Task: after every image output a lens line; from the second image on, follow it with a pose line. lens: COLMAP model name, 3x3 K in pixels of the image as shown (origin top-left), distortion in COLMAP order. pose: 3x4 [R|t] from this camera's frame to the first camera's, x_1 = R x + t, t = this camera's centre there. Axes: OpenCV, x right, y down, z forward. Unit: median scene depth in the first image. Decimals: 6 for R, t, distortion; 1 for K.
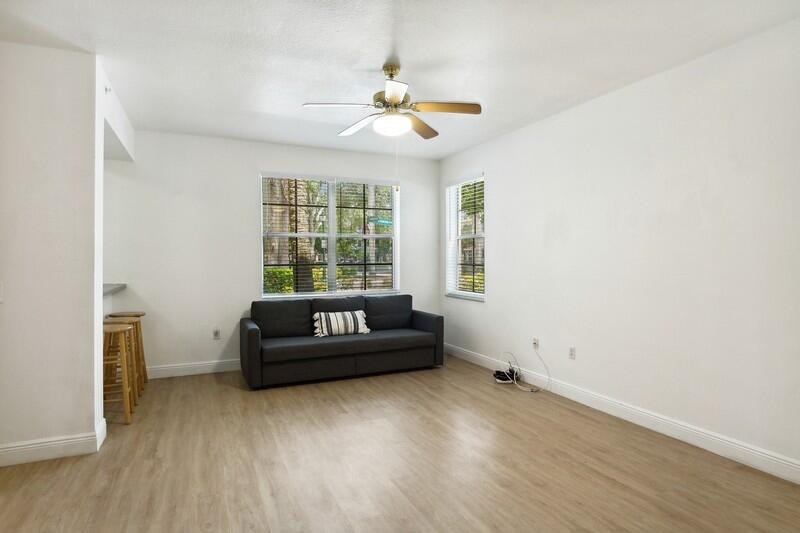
lens RADIAL K [[443.5, 0, 402.2], [0, 443.5, 256.1], [0, 0, 1]] dist [-0.004890, -0.000622]
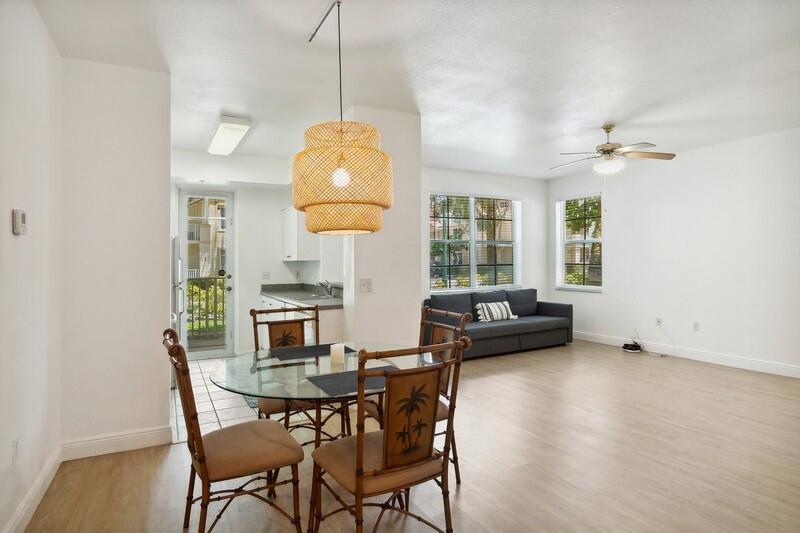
lens RADIAL K [[438.9, 0, 400.7], [0, 438.9, 256.2], [0, 0, 1]] dist [-0.026731, 0.000201]
pose [[0.998003, -0.009994, 0.062375, -0.496297], [0.010307, 0.999936, -0.004692, -0.002810], [-0.062324, 0.005325, 0.998042, -0.234195]]
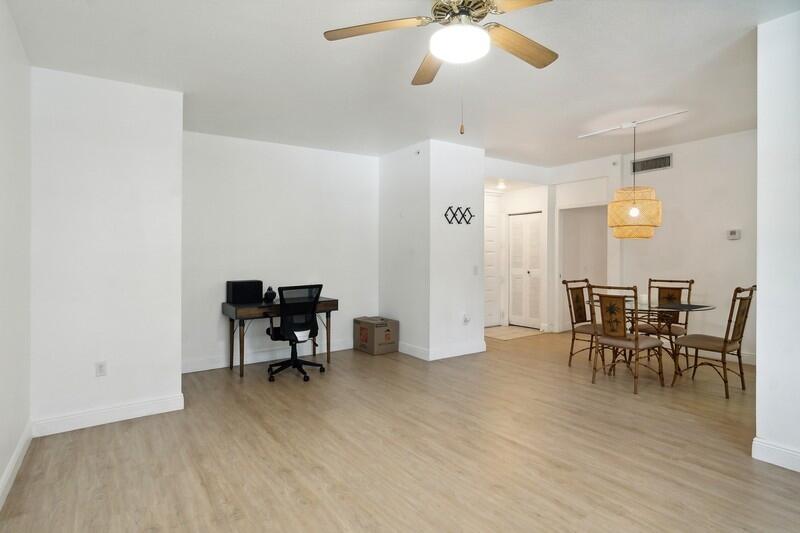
lens RADIAL K [[433.1, 0, 403.6], [0, 433.1, 263.2], [0, 0, 1]] dist [-0.025377, -0.000045]
pose [[-0.985535, 0.016246, -0.168693, 0.099300], [0.015416, 0.999862, 0.006229, 0.012175], [0.168771, 0.003538, -0.985649, 1.018163]]
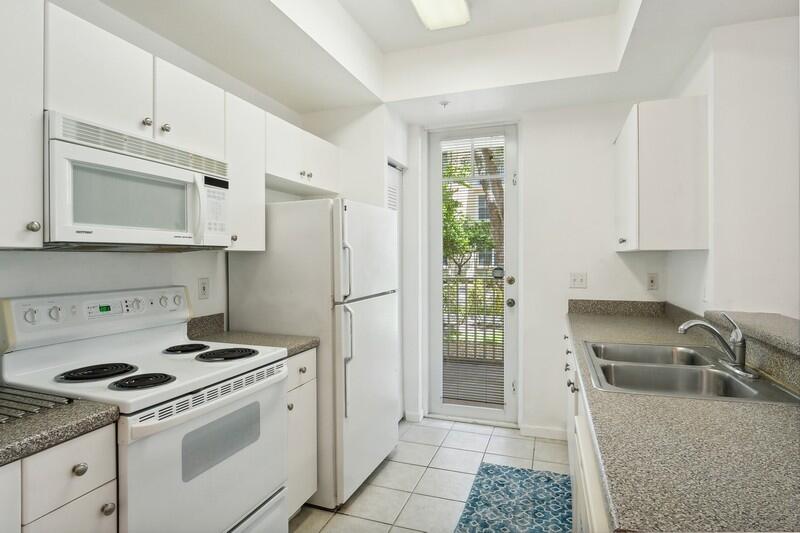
lens RADIAL K [[428.6, 0, 395.8], [0, 428.6, 262.8], [0, 0, 1]] dist [-0.033993, -0.000536]
pose [[0.706031, 0.003139, -0.708174, -0.561557], [0.011555, 0.999806, 0.015951, 0.004390], [0.708087, -0.019445, 0.705858, 0.431233]]
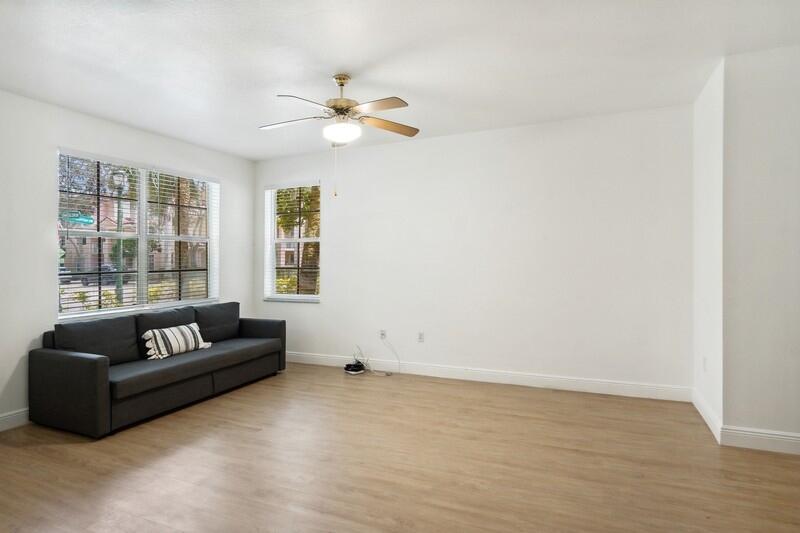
lens RADIAL K [[438.9, 0, 400.7], [0, 438.9, 256.2], [0, 0, 1]] dist [-0.026731, 0.000201]
pose [[0.756650, -0.002320, 0.653816, -0.368026], [0.007521, 0.999958, -0.005156, -0.001761], [-0.653777, 0.008818, 0.756636, 0.088047]]
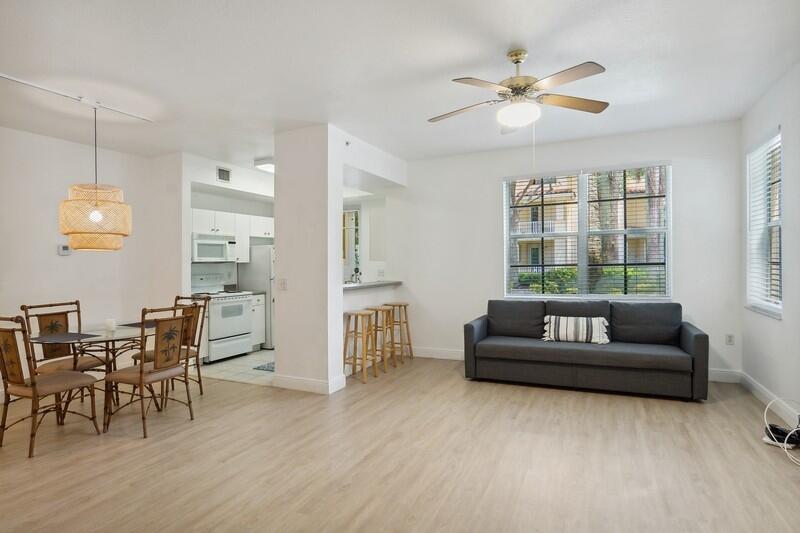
lens RADIAL K [[431.5, 0, 389.7], [0, 431.5, 259.8], [0, 0, 1]] dist [-0.027382, -0.000636]
pose [[0.631424, -0.015121, -0.775291, 0.320231], [0.021800, 0.999761, -0.001744, 0.001036], [0.775131, -0.015800, 0.631602, 0.149607]]
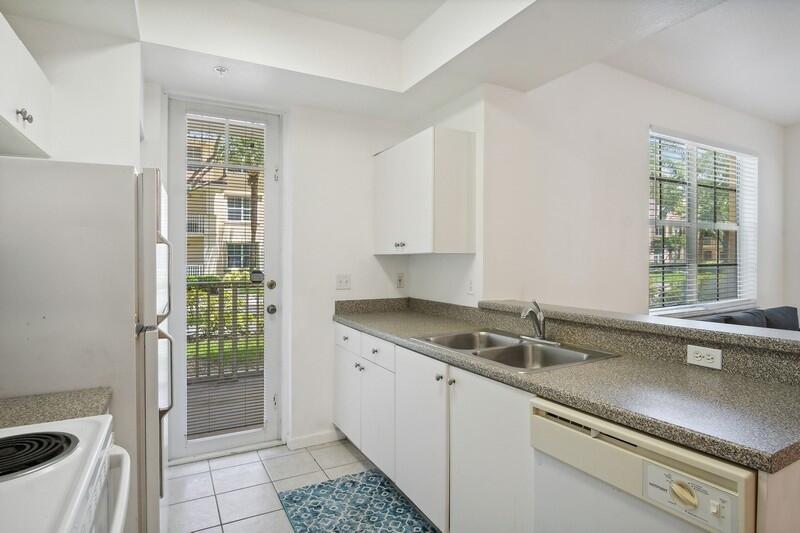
lens RADIAL K [[433.1, 0, 403.6], [0, 433.1, 263.2], [0, 0, 1]] dist [-0.025377, -0.000045]
pose [[0.997867, -0.002713, 0.065216, -0.754806], [0.001647, 0.999864, 0.016395, 0.004118], [-0.065252, -0.016253, 0.997736, 0.403301]]
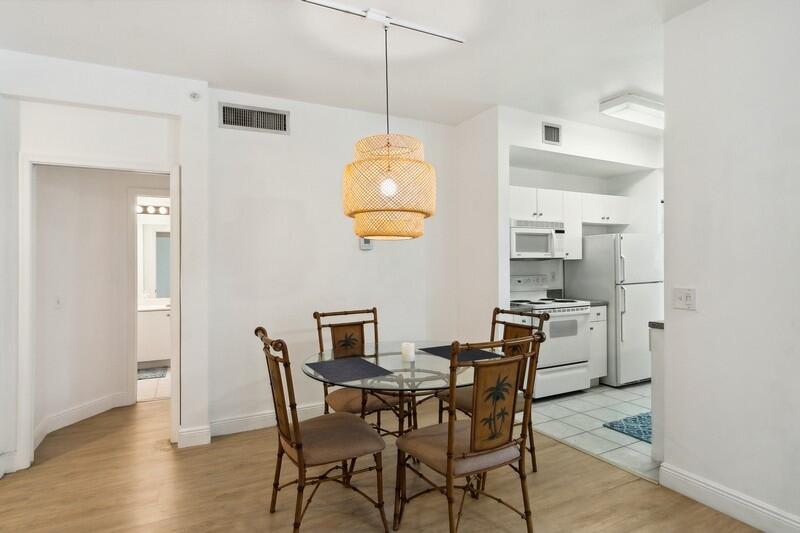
lens RADIAL K [[428.6, 0, 395.8], [0, 428.6, 262.8], [0, 0, 1]] dist [-0.033993, -0.000536]
pose [[0.038761, -0.005265, -0.999235, -0.059725], [0.017731, 0.999832, -0.004581, 0.002098], [0.999091, -0.017540, 0.038847, 0.206489]]
